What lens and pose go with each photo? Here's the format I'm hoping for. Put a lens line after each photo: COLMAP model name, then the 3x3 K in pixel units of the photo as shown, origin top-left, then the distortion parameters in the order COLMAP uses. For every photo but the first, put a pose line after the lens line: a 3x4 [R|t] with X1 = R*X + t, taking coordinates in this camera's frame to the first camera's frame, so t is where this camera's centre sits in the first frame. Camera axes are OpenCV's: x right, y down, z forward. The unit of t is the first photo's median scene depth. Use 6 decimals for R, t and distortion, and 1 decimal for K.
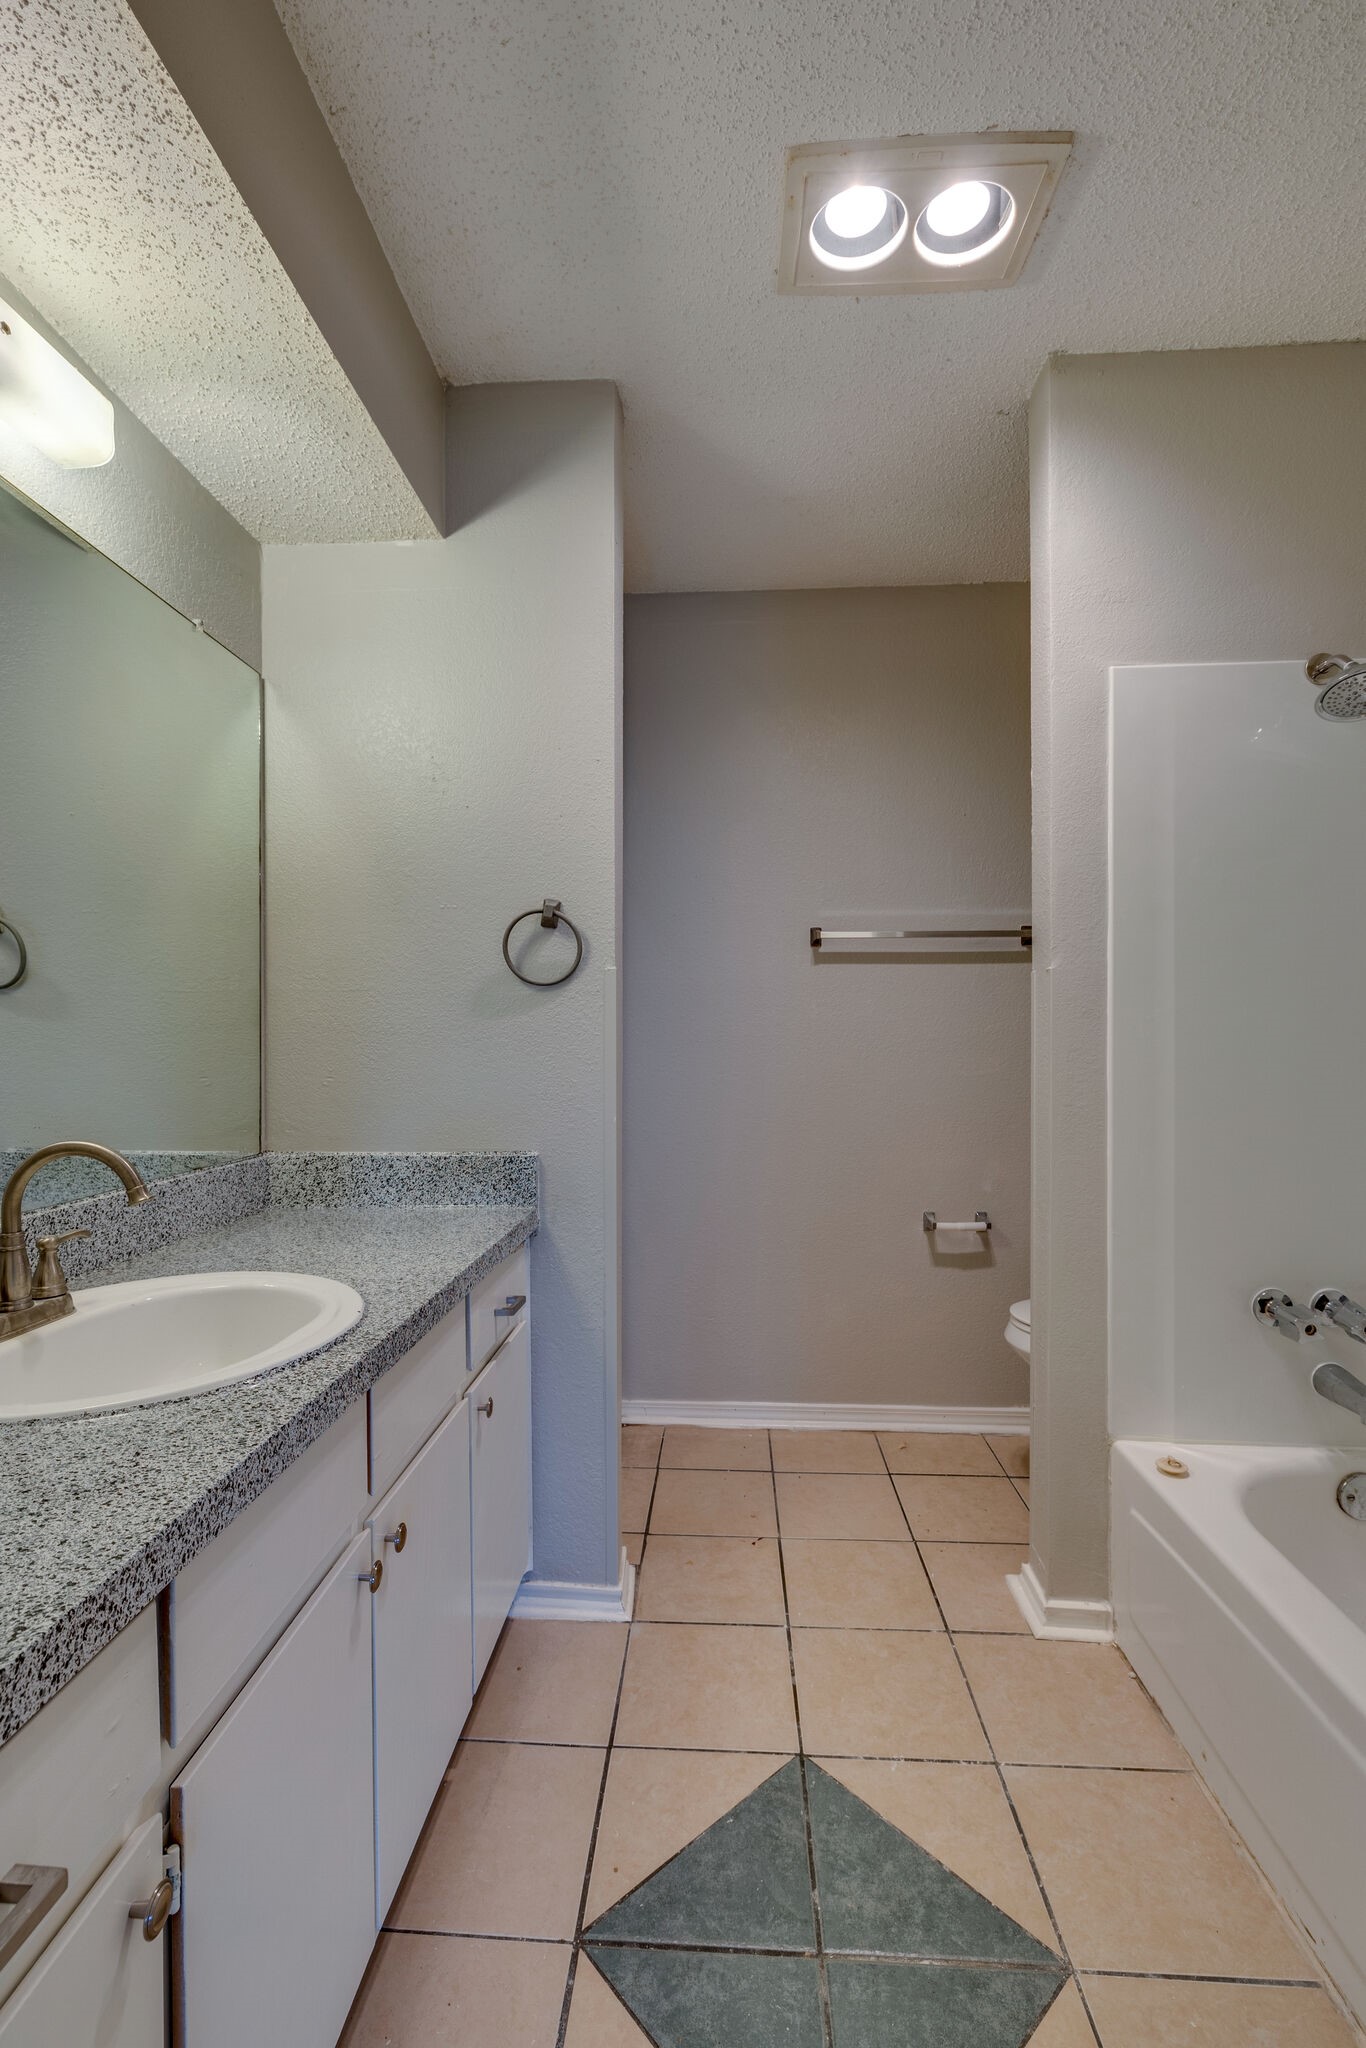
lens RADIAL K [[829.9, 0, 684.8], [0, 829.9, 1006.0], [0, 0, 1]] dist [0.001397, -0.000039]
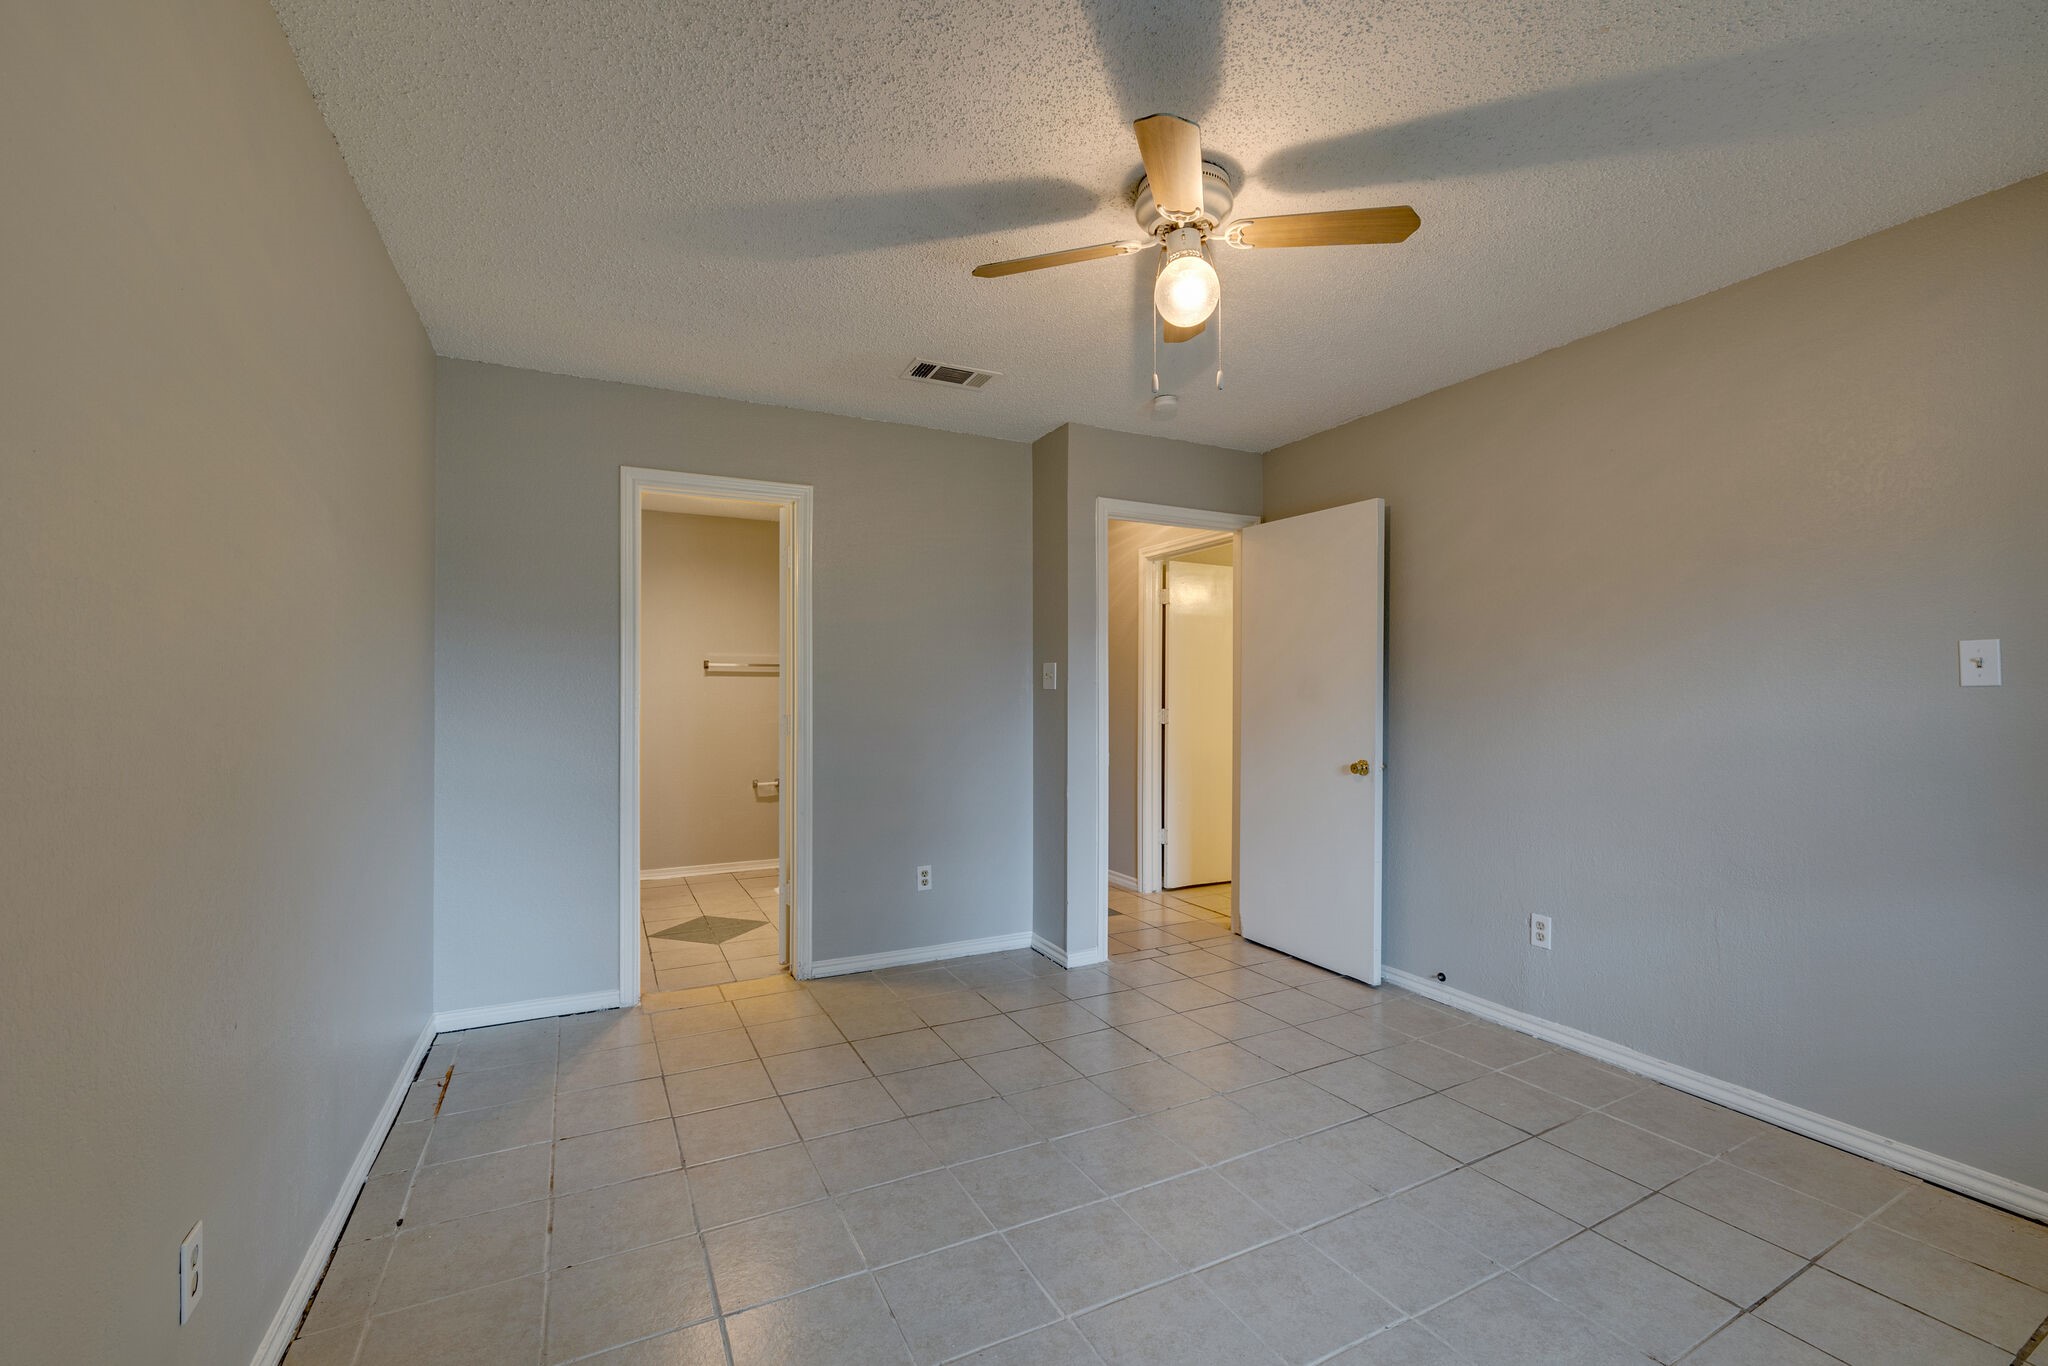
lens RADIAL K [[829.9, 0, 1017.4], [0, 829.9, 672.1], [0, 0, 1]] dist [0.001397, -0.000039]
pose [[0.861650, 0.018019, 0.507184, -0.287560], [-0.000891, 0.999422, -0.033994, 0.011049], [-0.507503, 0.028840, 0.861167, -1.513607]]
